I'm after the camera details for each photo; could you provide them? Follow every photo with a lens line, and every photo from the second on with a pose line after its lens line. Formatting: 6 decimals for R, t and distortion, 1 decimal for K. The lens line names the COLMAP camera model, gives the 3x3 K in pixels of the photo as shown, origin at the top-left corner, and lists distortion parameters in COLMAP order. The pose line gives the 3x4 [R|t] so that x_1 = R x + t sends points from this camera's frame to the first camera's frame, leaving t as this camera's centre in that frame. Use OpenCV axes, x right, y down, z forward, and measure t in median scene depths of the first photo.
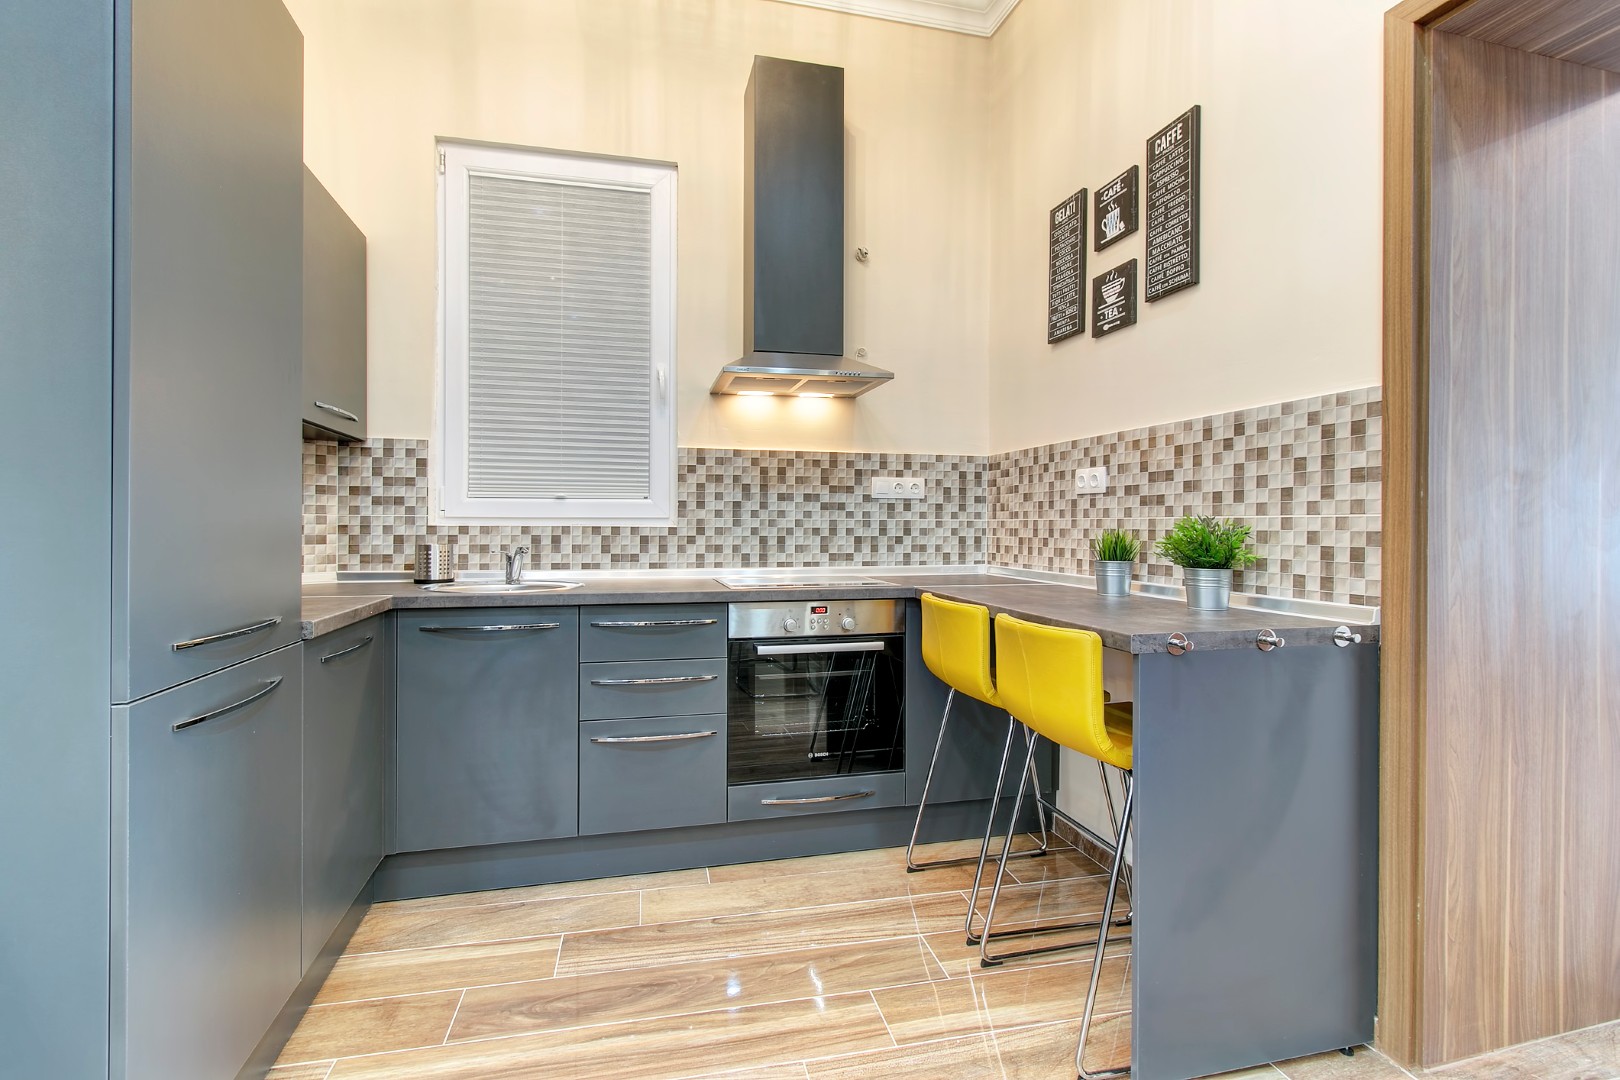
lens RADIAL K [[748.8, 0, 801.8], [0, 748.8, 532.1], [0, 0, 1]] dist [-0.004024, 0.001632]
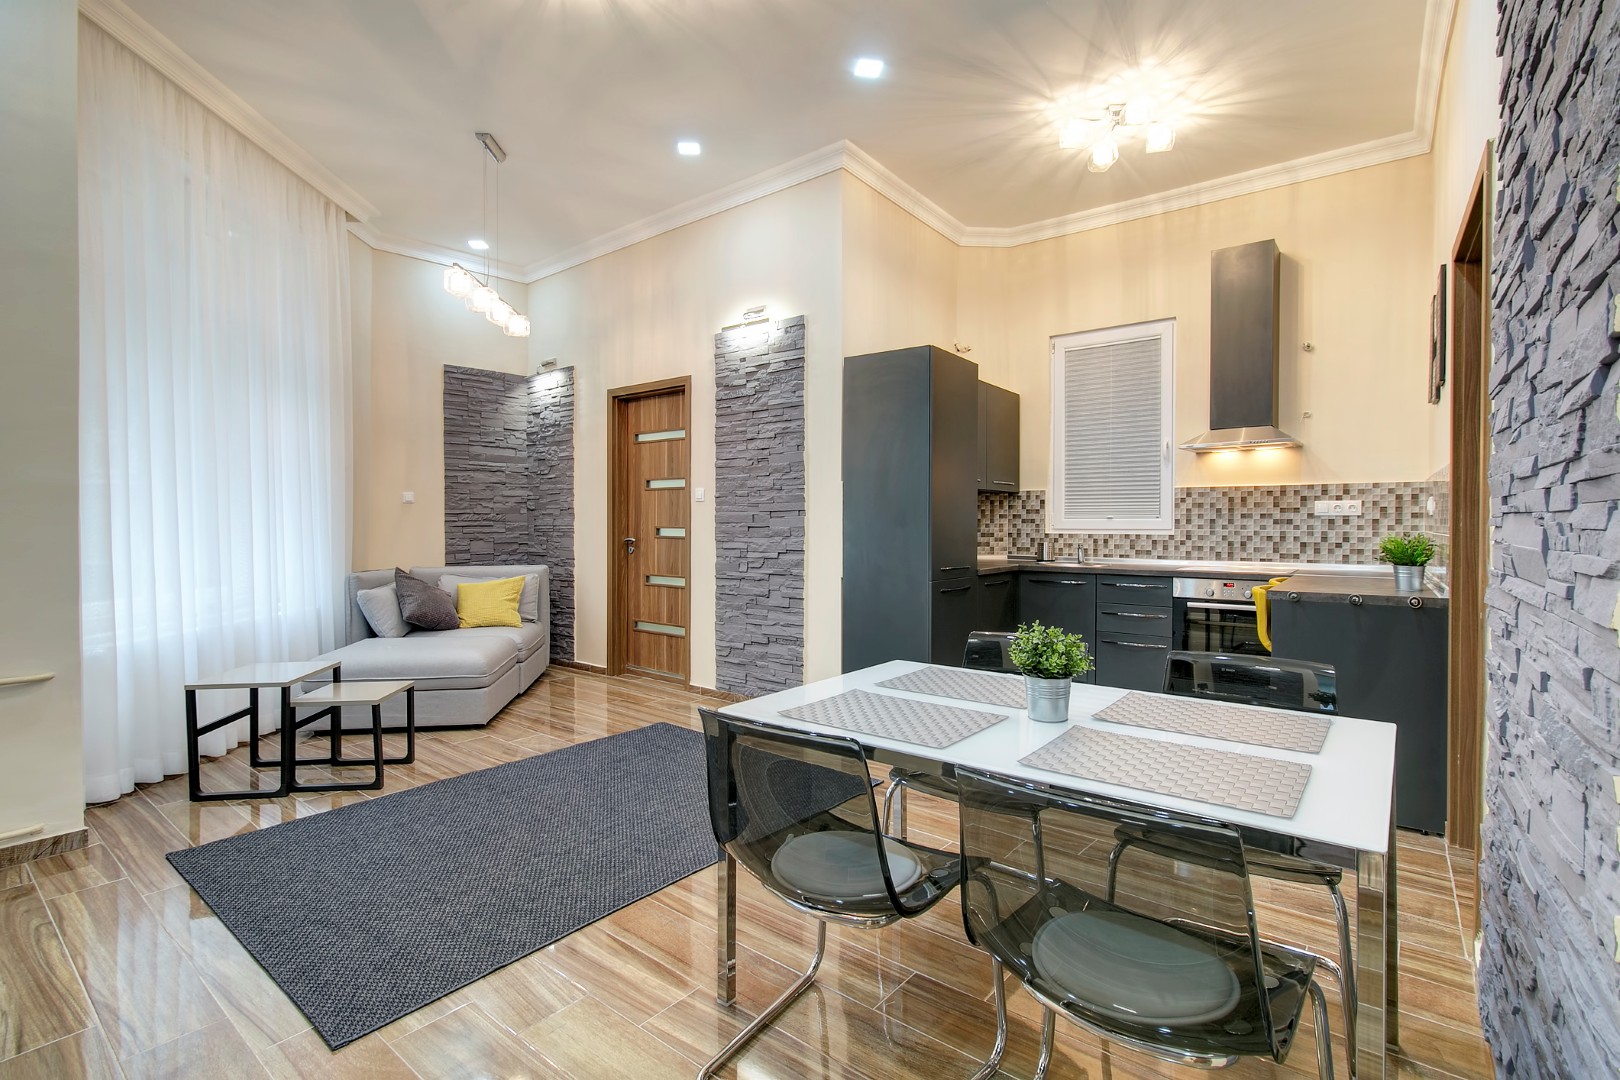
lens RADIAL K [[748.8, 0, 813.3], [0, 748.8, 536.1], [0, 0, 1]] dist [-0.004024, 0.001632]
pose [[0.627117, 0.005152, -0.778908, 0.780955], [0.003220, 0.999952, 0.009206, -0.027956], [0.778918, -0.008282, 0.627071, -0.844495]]
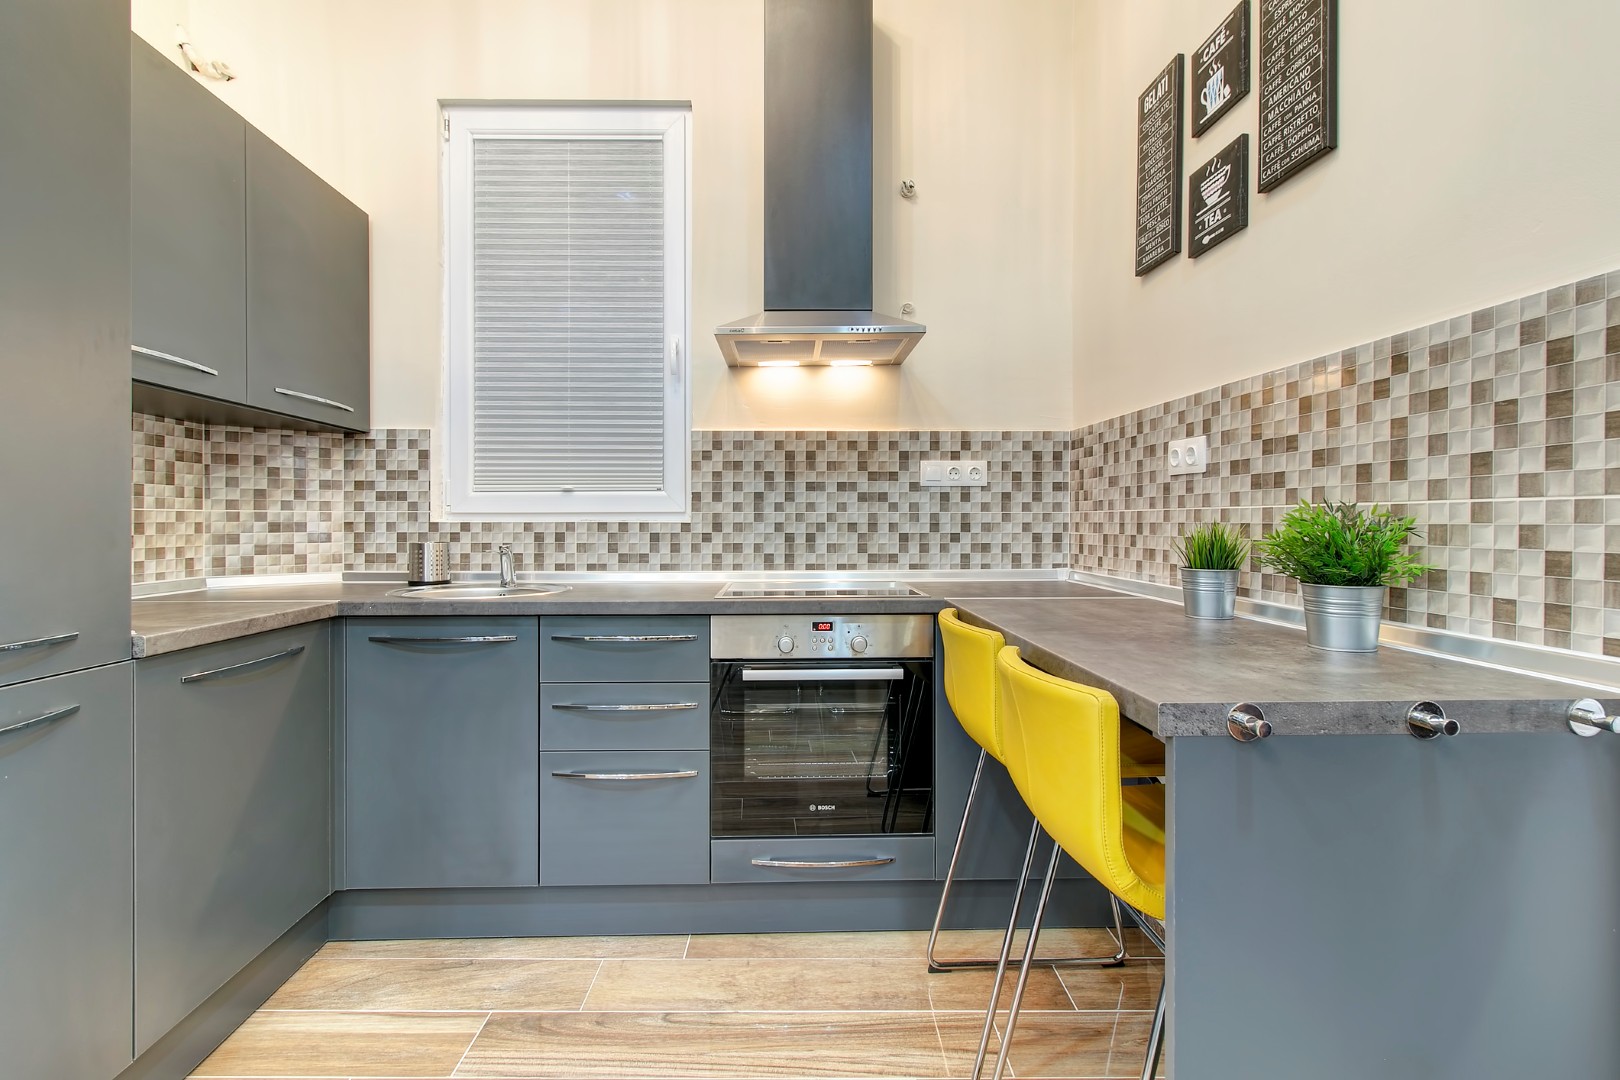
lens RADIAL K [[748.8, 0, 806.7], [0, 748.8, 526.6], [0, 0, 1]] dist [-0.004024, 0.001632]
pose [[0.977601, -0.008838, -0.210282, 0.181934], [0.009520, 0.999952, 0.002230, -0.004898], [0.210252, -0.004182, 0.977638, 0.222510]]
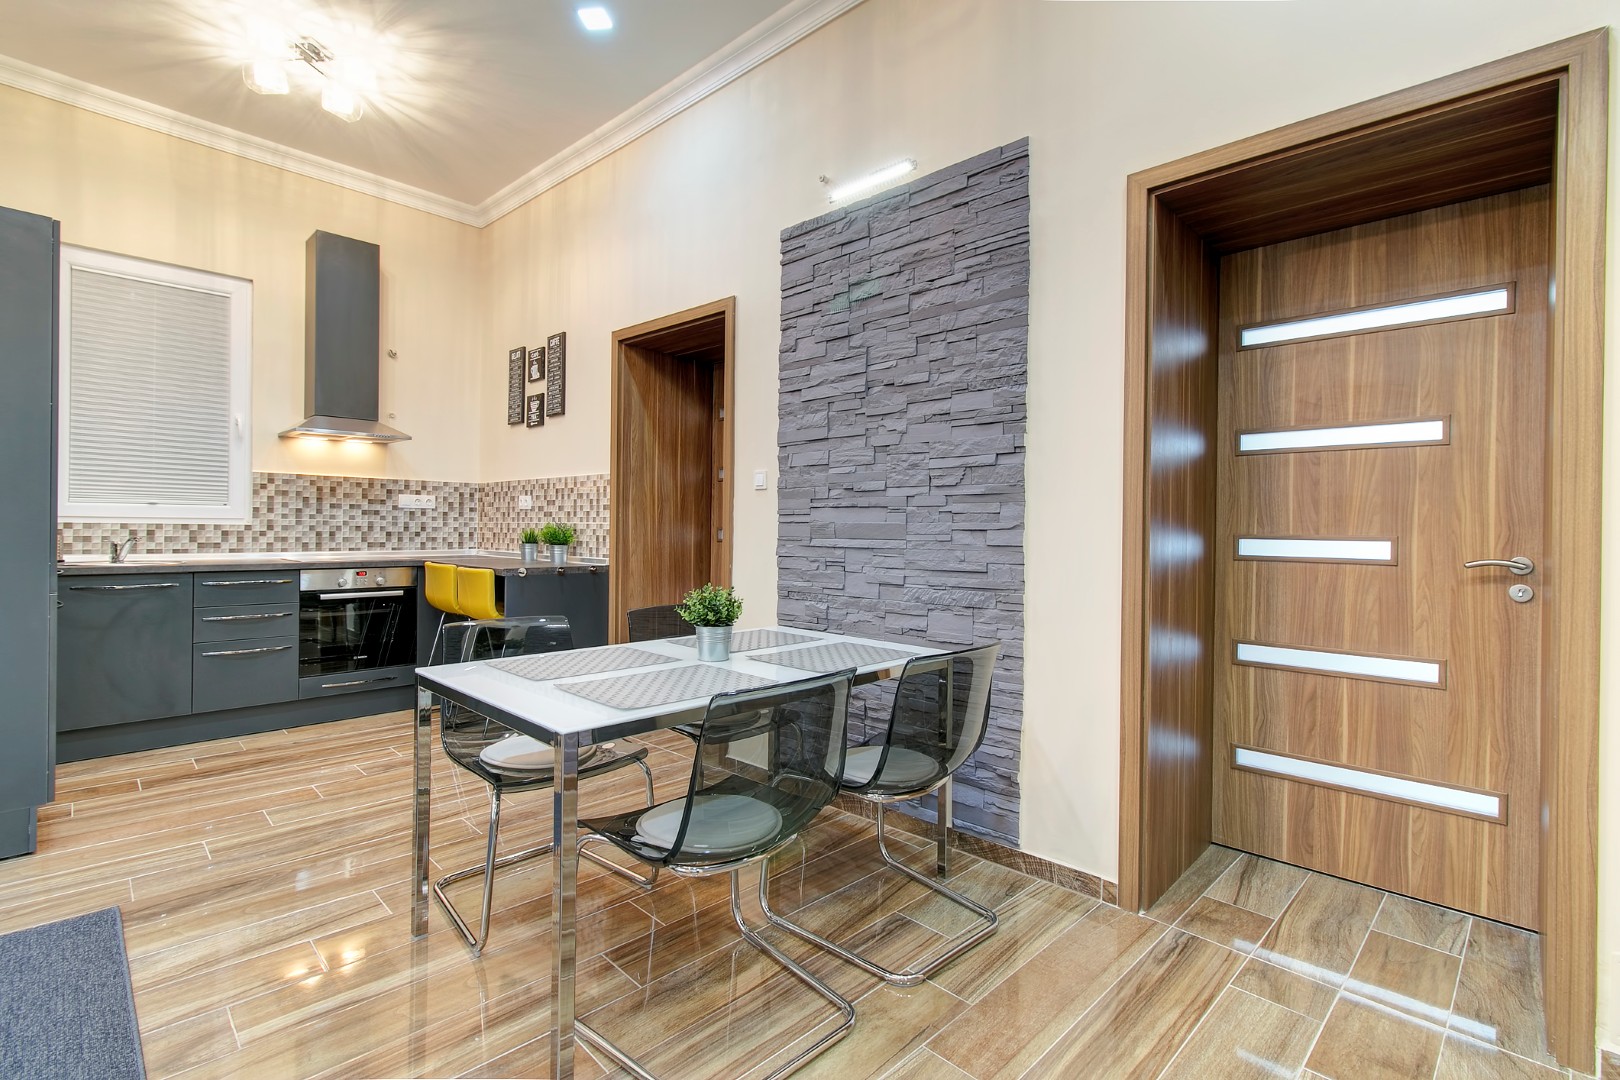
lens RADIAL K [[748.8, 0, 821.0], [0, 748.8, 532.0], [0, 0, 1]] dist [-0.004024, 0.001632]
pose [[0.843028, -0.001683, 0.537867, -0.008097], [-0.002248, 0.999975, 0.006653, -0.007335], [-0.537865, -0.006817, 0.843004, -1.058061]]
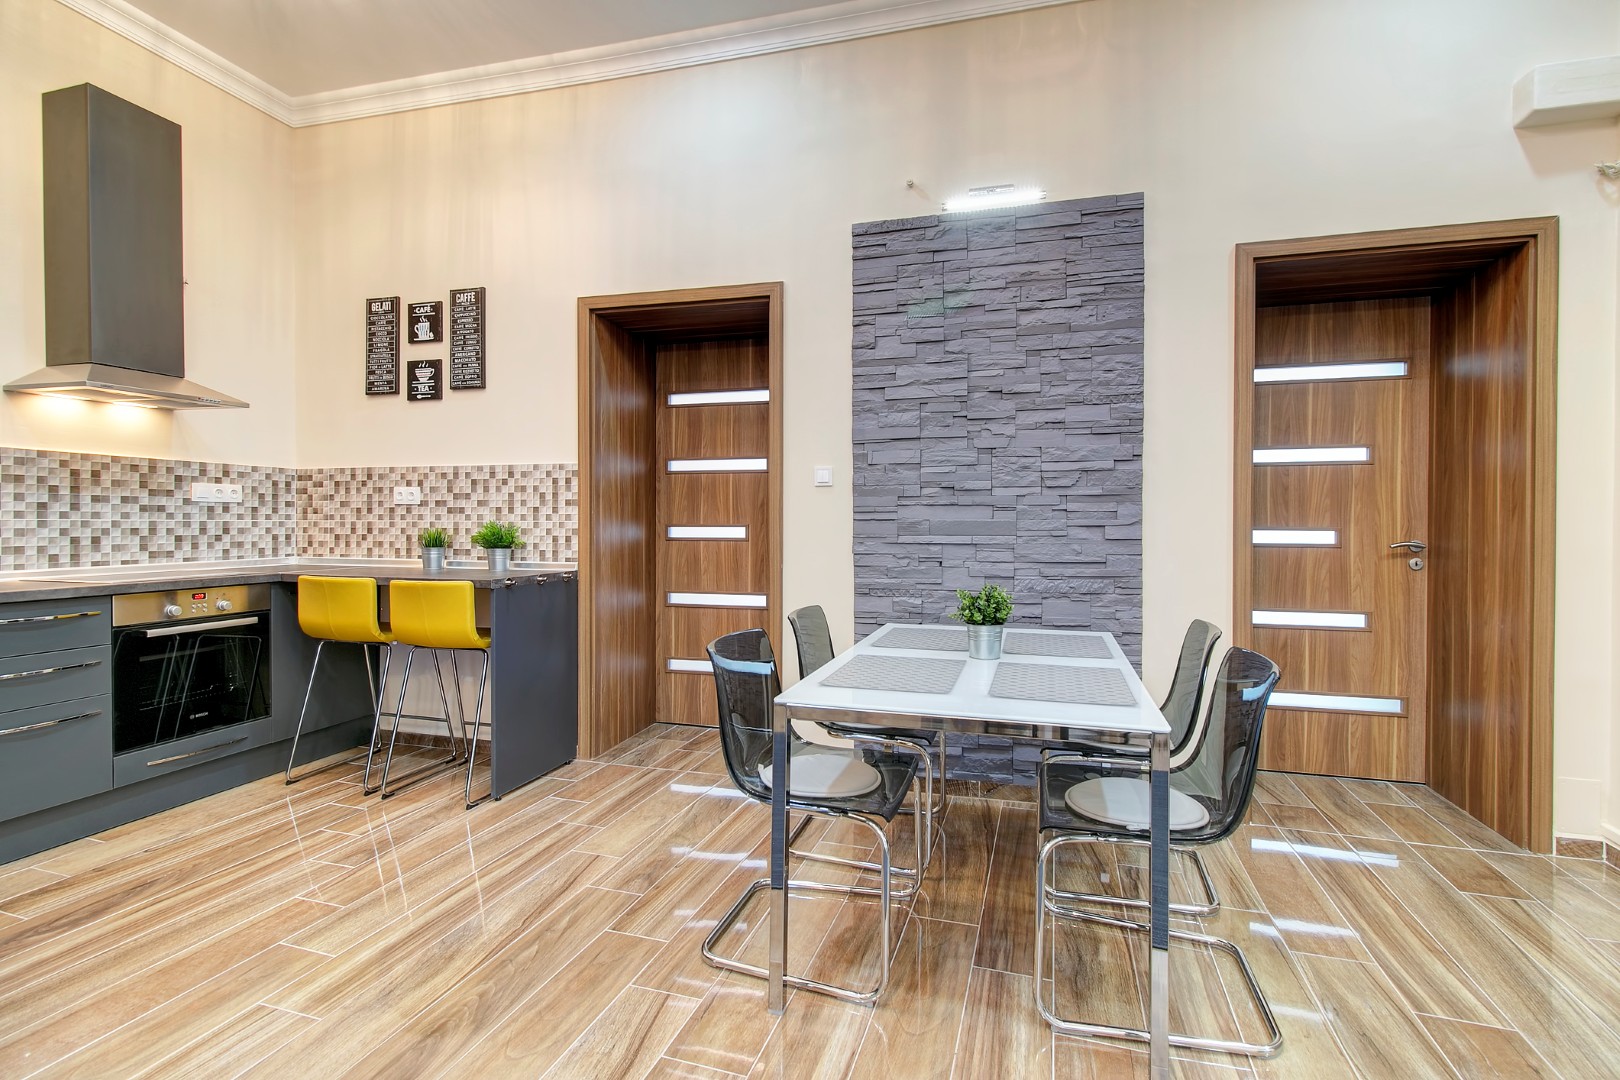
lens RADIAL K [[748.8, 0, 815.6], [0, 748.8, 531.8], [0, 0, 1]] dist [-0.004024, 0.001632]
pose [[0.496009, -0.018927, 0.868111, -0.540989], [0.005148, 0.999809, 0.018857, -0.019759], [-0.868302, -0.004884, 0.496011, -0.484018]]
